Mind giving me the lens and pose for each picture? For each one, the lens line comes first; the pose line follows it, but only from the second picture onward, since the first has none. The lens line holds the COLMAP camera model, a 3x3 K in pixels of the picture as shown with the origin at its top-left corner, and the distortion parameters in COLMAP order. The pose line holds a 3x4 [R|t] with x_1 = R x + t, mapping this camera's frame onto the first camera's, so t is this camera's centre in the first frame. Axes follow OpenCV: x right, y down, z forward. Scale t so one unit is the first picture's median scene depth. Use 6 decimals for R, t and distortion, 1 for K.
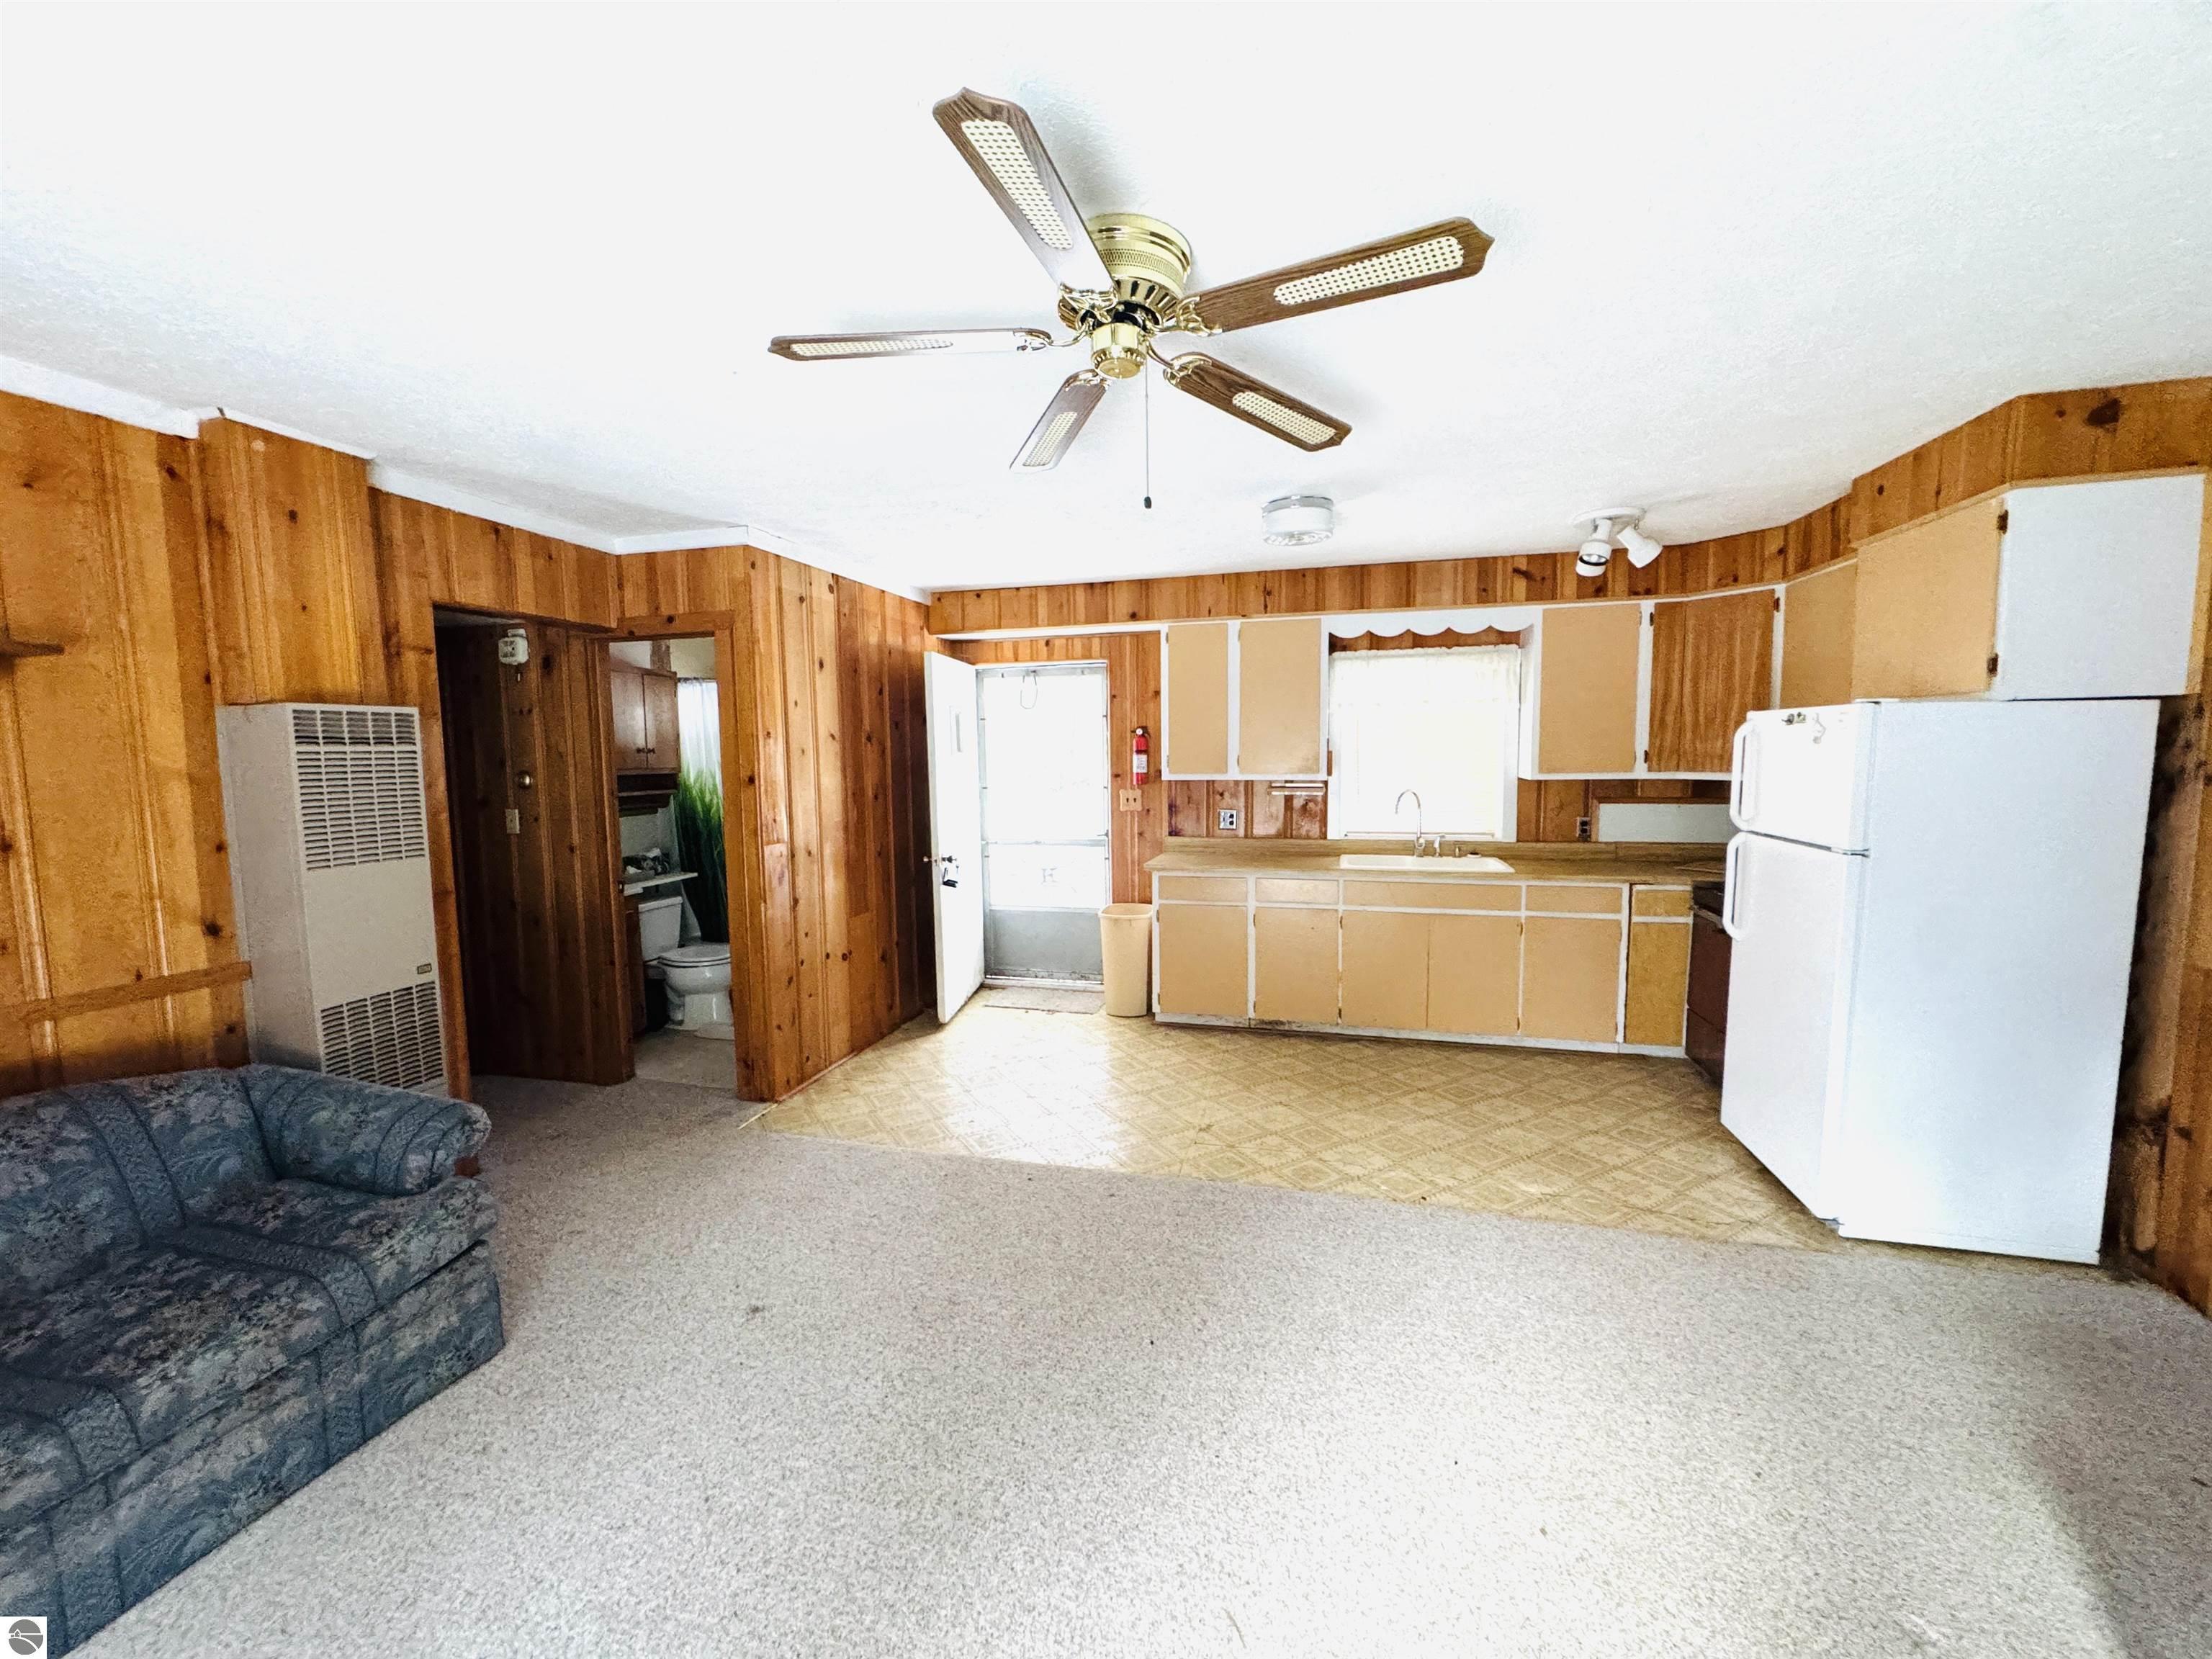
lens RADIAL K [[878.6, 0, 1105.5], [0, 878.6, 826.3], [0, 0, 1]] dist [-0.002761, 0.000367]
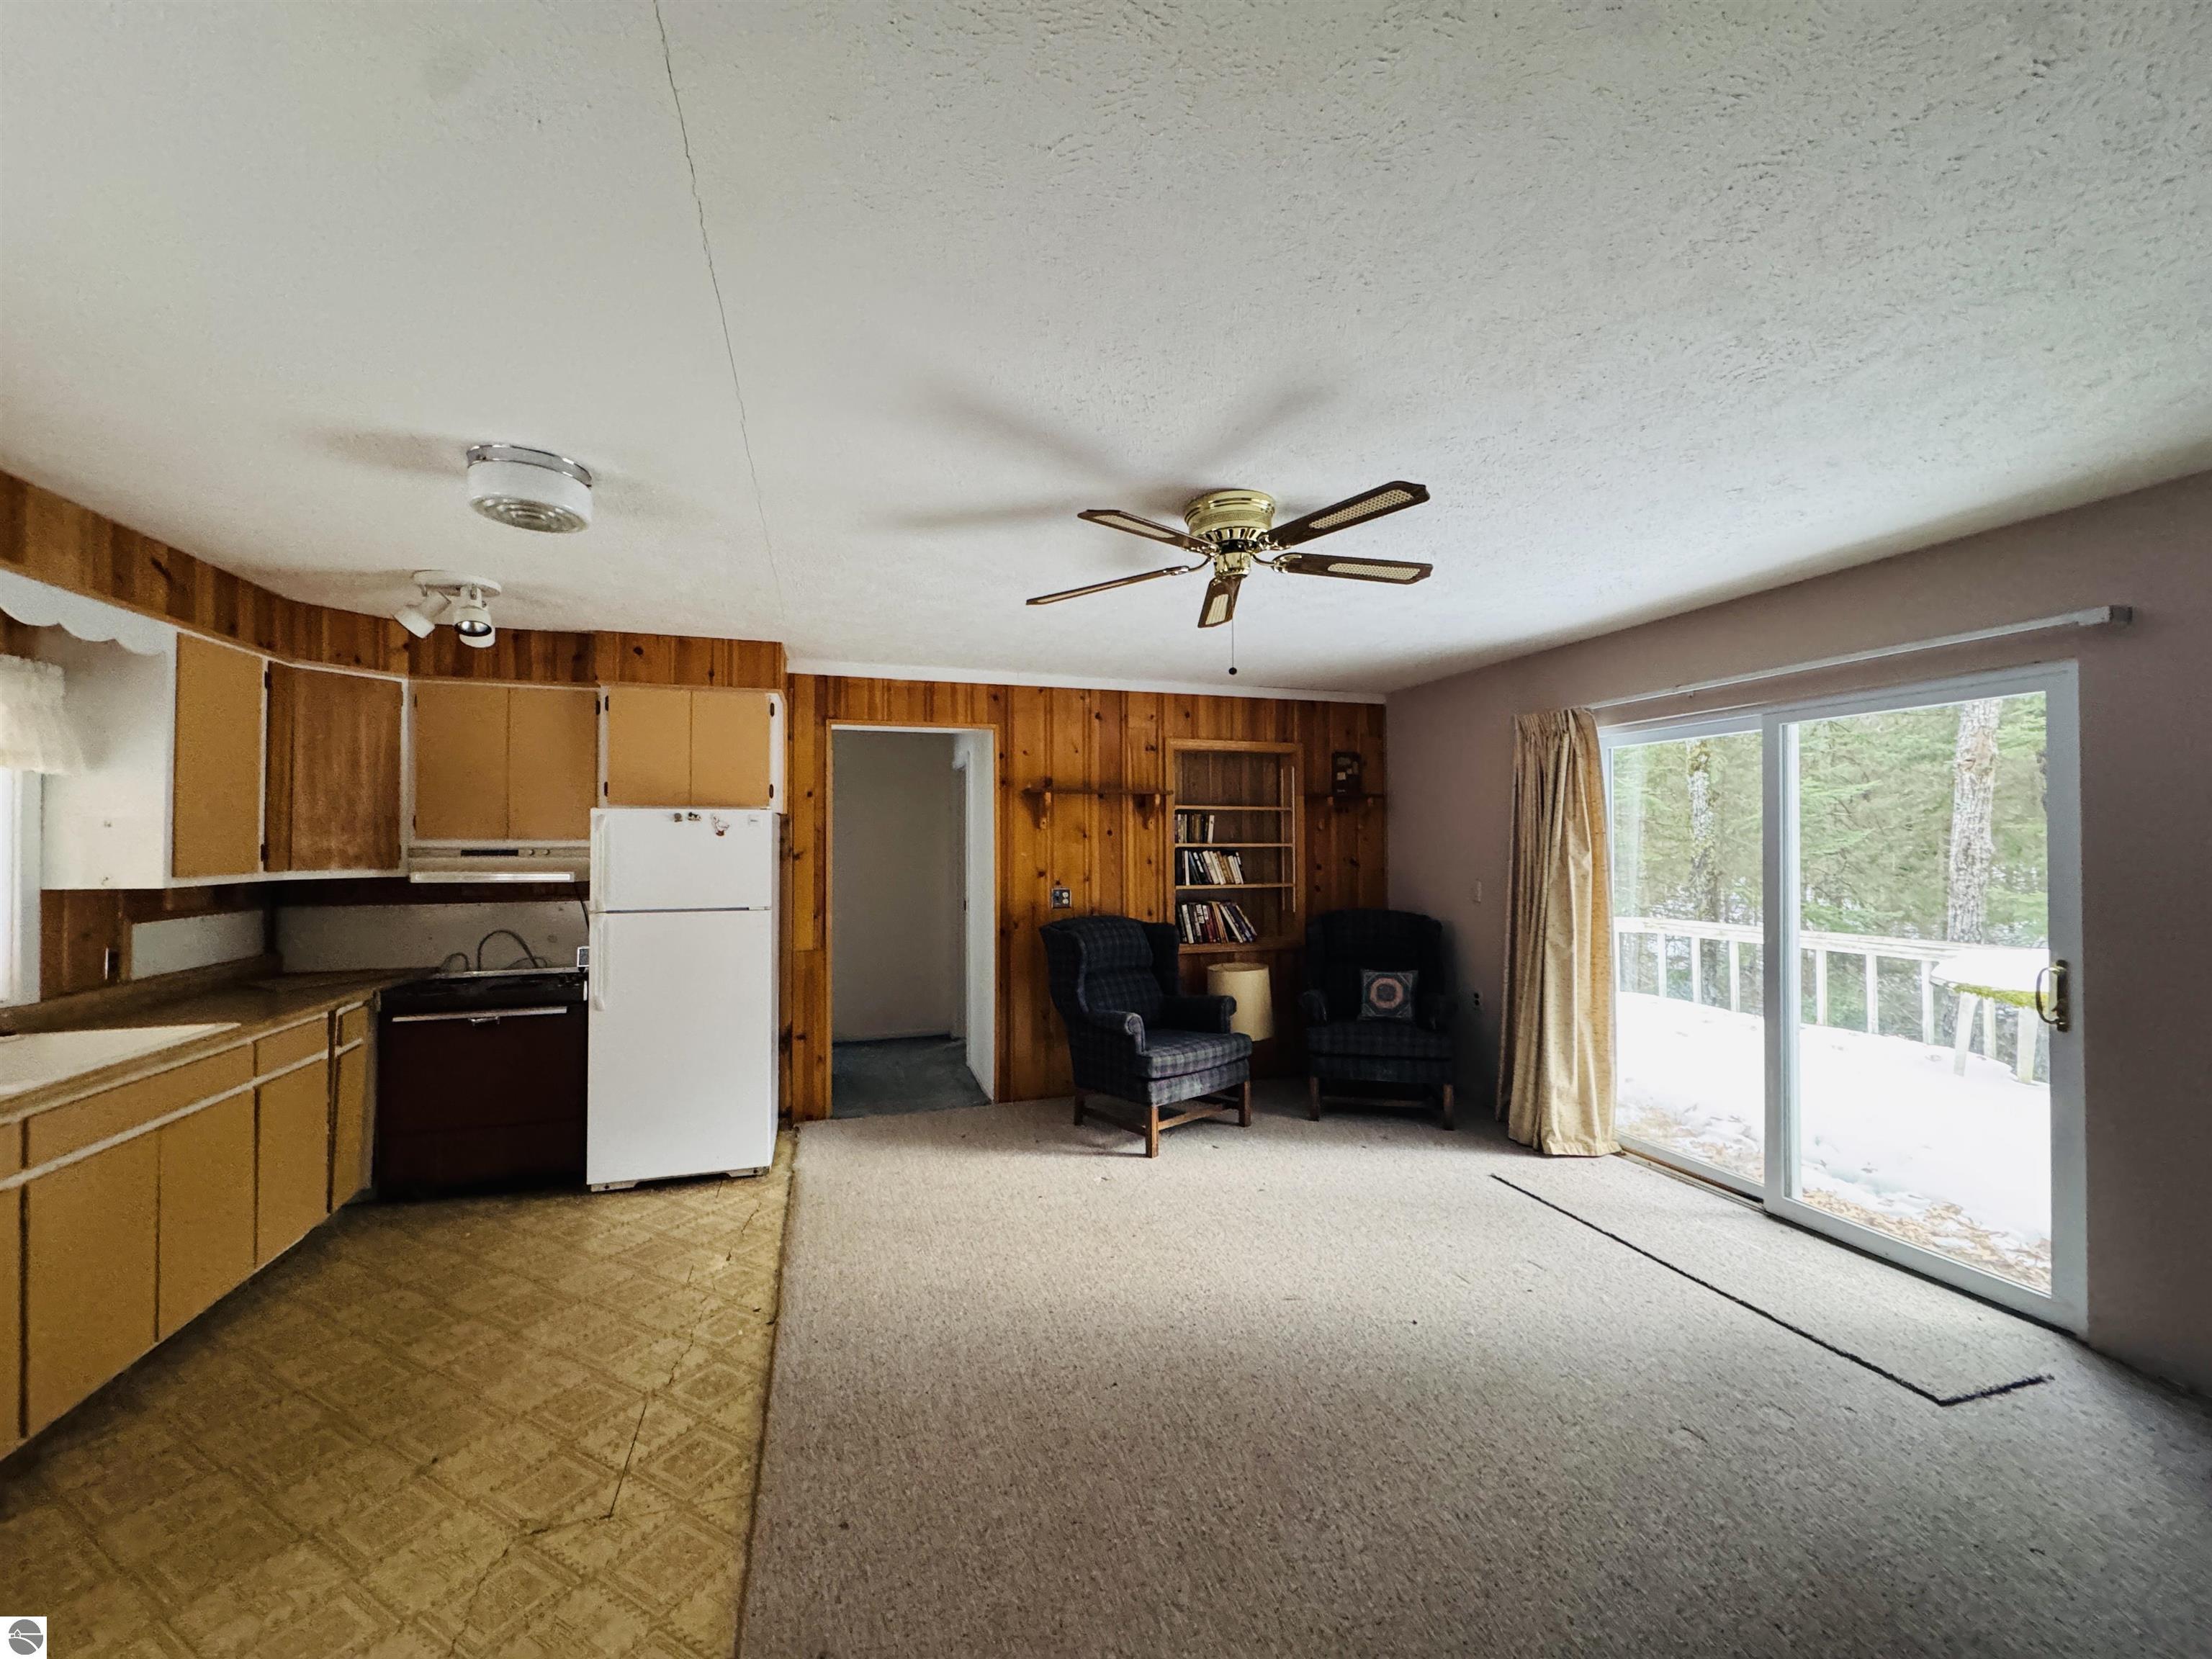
lens RADIAL K [[878.6, 0, 1105.5], [0, 878.6, 826.3], [0, 0, 1]] dist [-0.002761, 0.000367]
pose [[-0.527185, 0.030225, 0.849213, -0.479992], [0.086336, 0.996101, 0.018144, -0.057056], [-0.845353, 0.082883, -0.527739, 0.844605]]
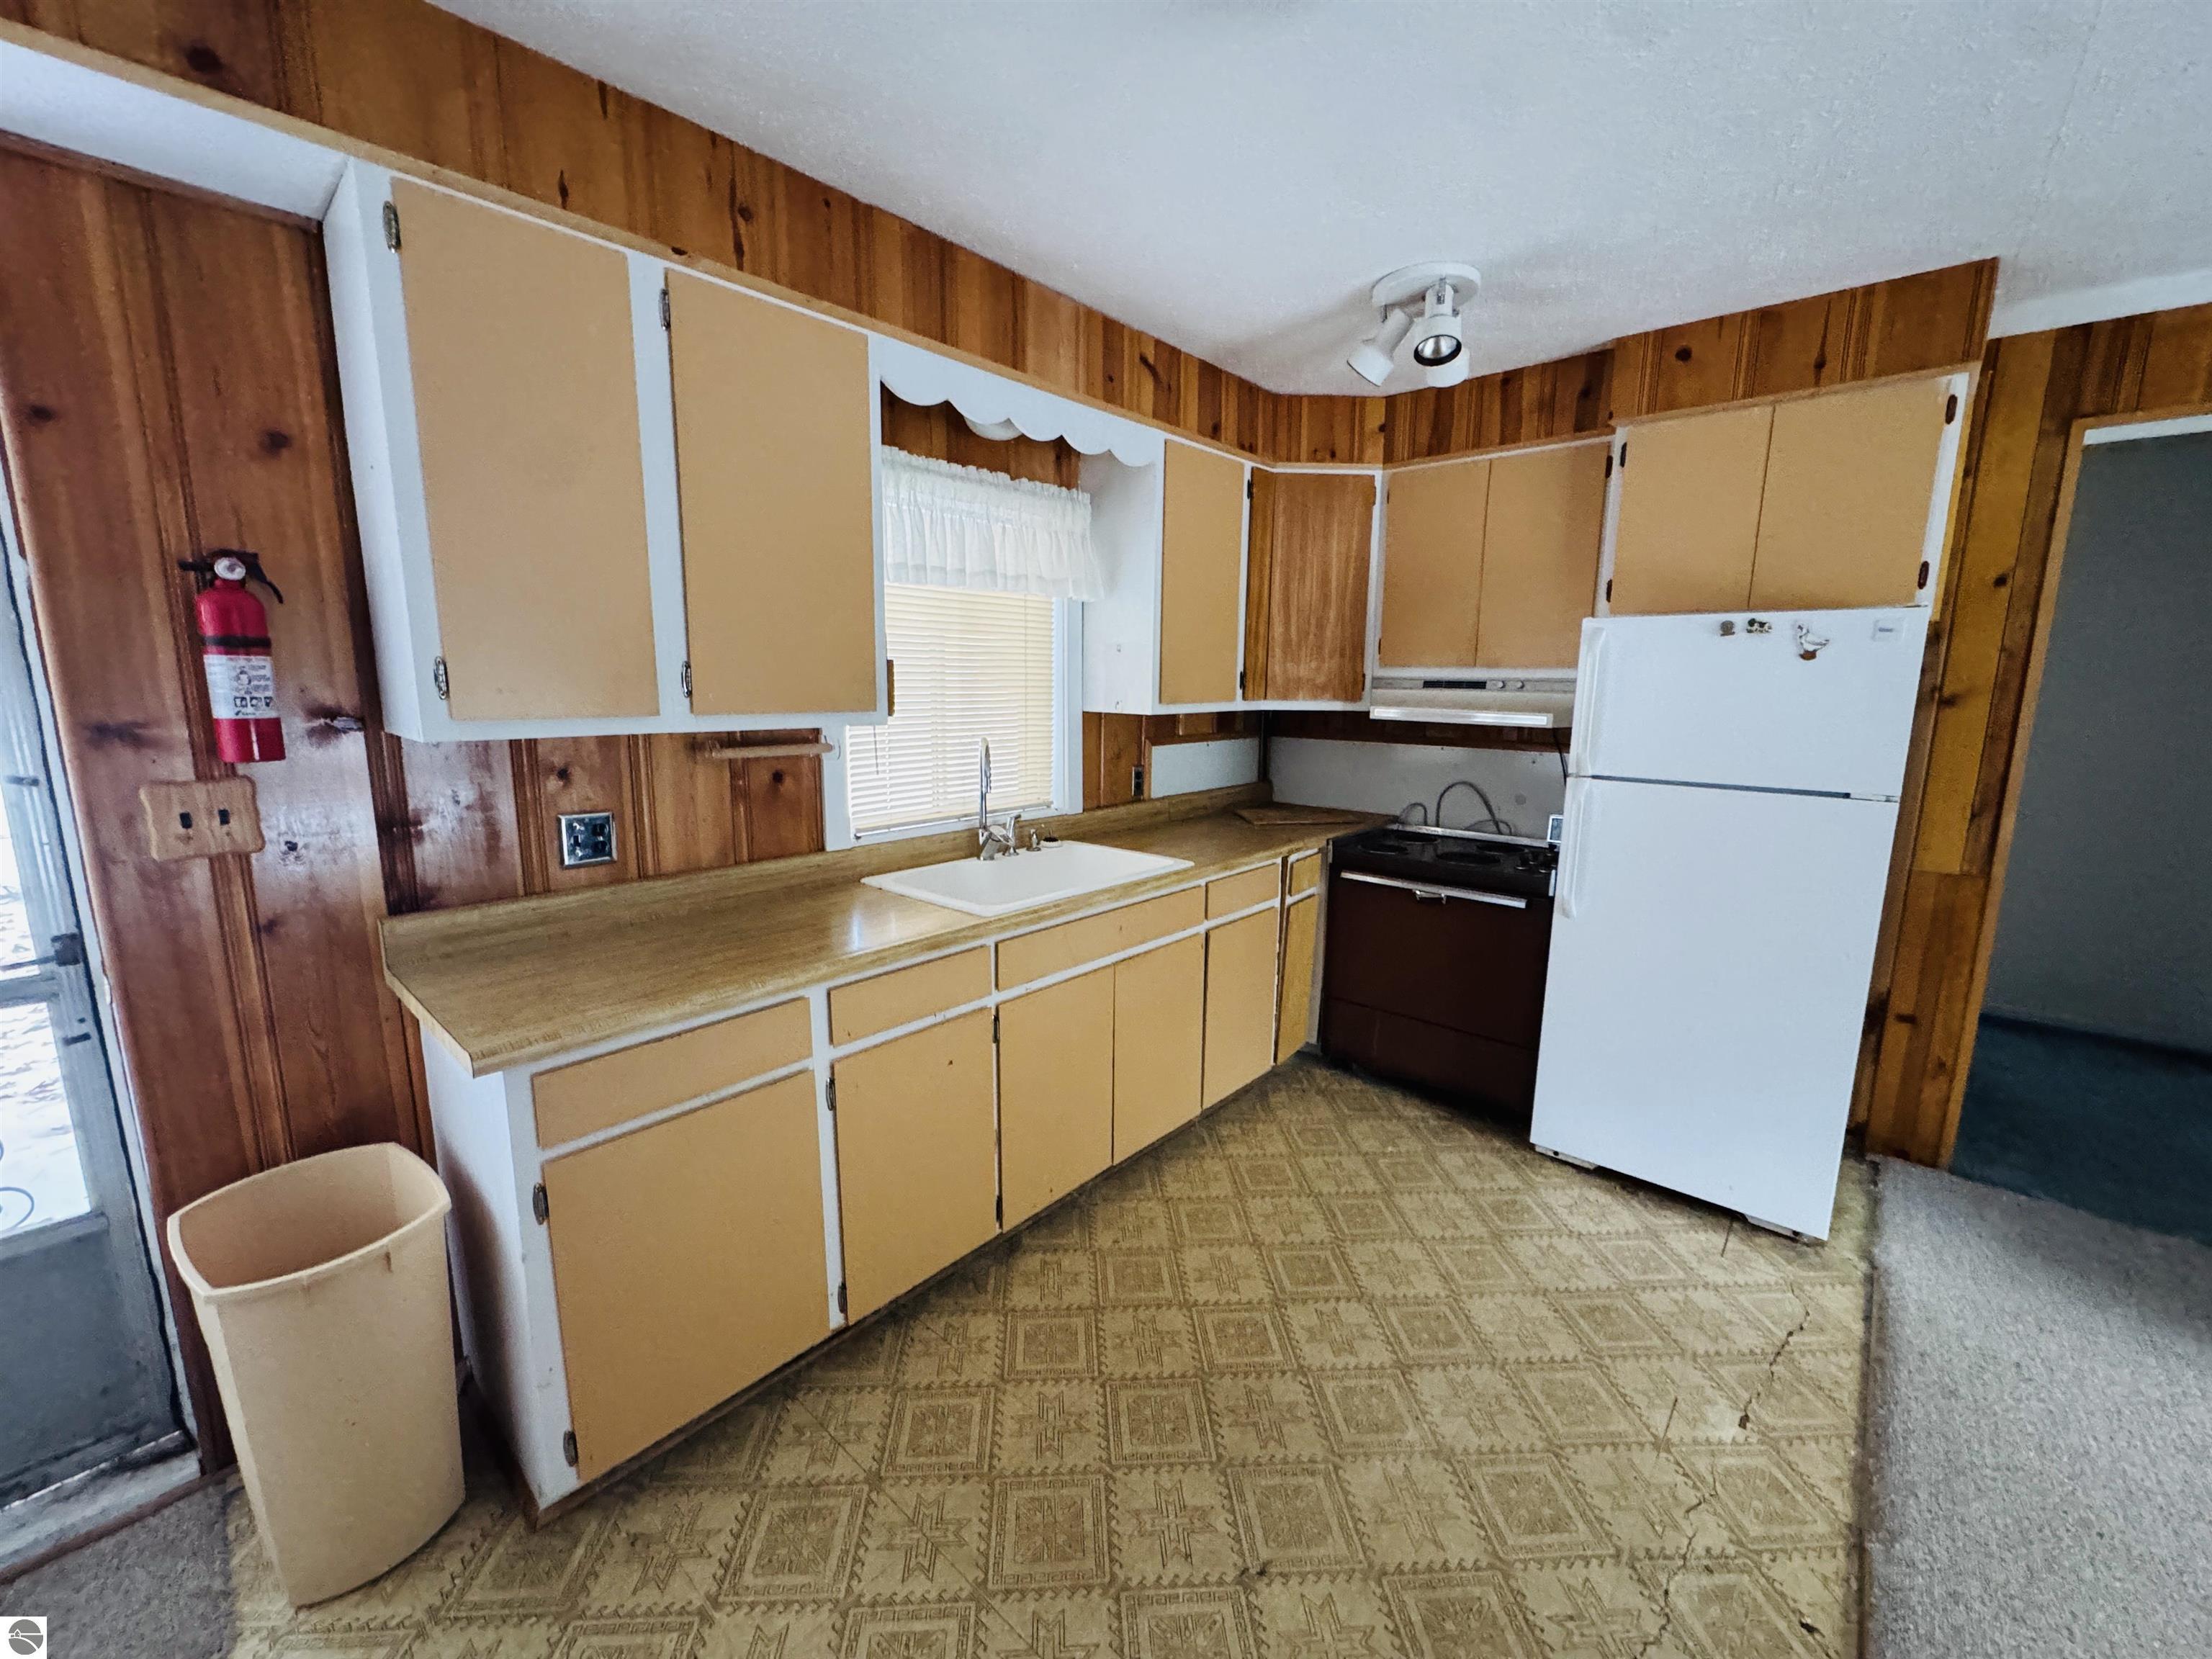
lens RADIAL K [[876.4, 0, 1104.9], [0, 876.4, 828.2], [0, 0, 1]] dist [-0.002337, 0.000327]
pose [[0.456123, -0.134767, 0.879653, -0.115306], [0.065795, 0.990868, 0.117689, -0.054866], [-0.887481, 0.004197, 0.460824, 0.828566]]
